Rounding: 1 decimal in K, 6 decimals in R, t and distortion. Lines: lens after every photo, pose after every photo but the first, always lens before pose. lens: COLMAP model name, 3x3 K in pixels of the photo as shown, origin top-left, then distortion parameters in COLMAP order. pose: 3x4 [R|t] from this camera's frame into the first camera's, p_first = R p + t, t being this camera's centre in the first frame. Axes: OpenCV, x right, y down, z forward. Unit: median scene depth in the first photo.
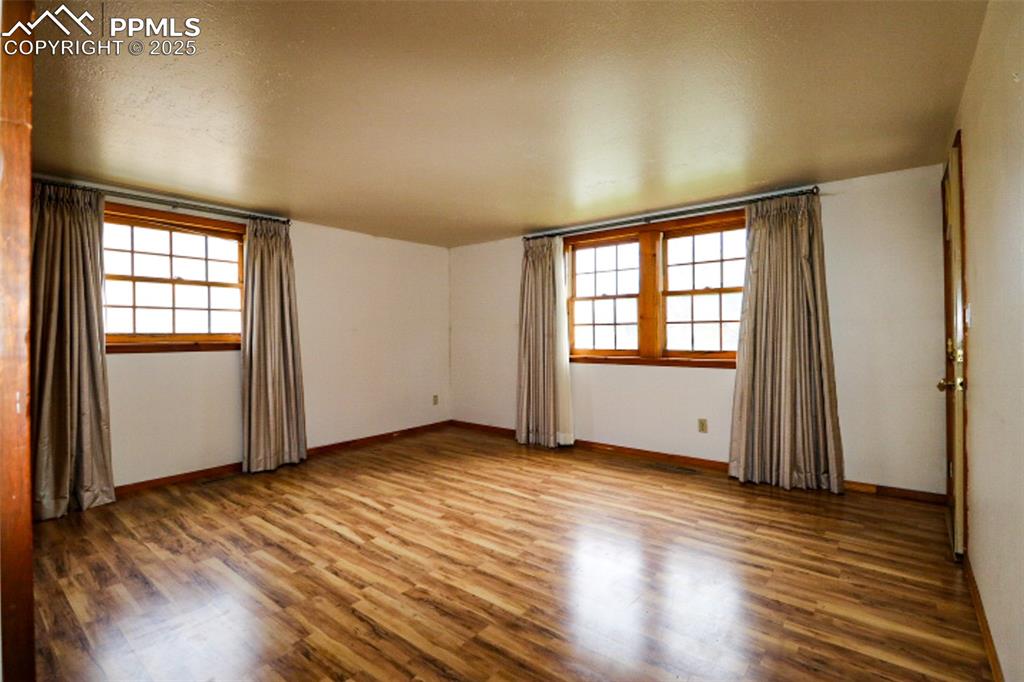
lens RADIAL K [[482.7, 0, 515.0], [0, 482.7, 338.6], [0, 0, 1]] dist [0.001196, -0.011134]
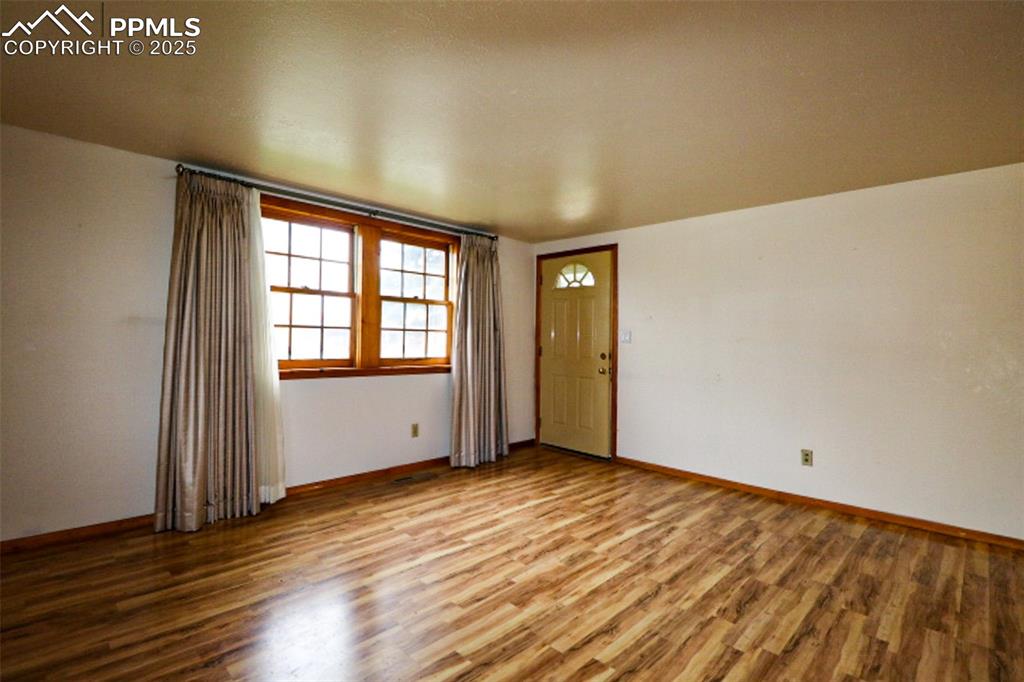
lens RADIAL K [[482.7, 0, 515.0], [0, 482.7, 338.6], [0, 0, 1]] dist [0.001196, -0.011134]
pose [[0.088488, 0.014870, 0.995966, -0.792599], [-0.010719, 0.999845, -0.013976, -0.005387], [-0.996020, -0.009439, 0.088634, 0.880480]]
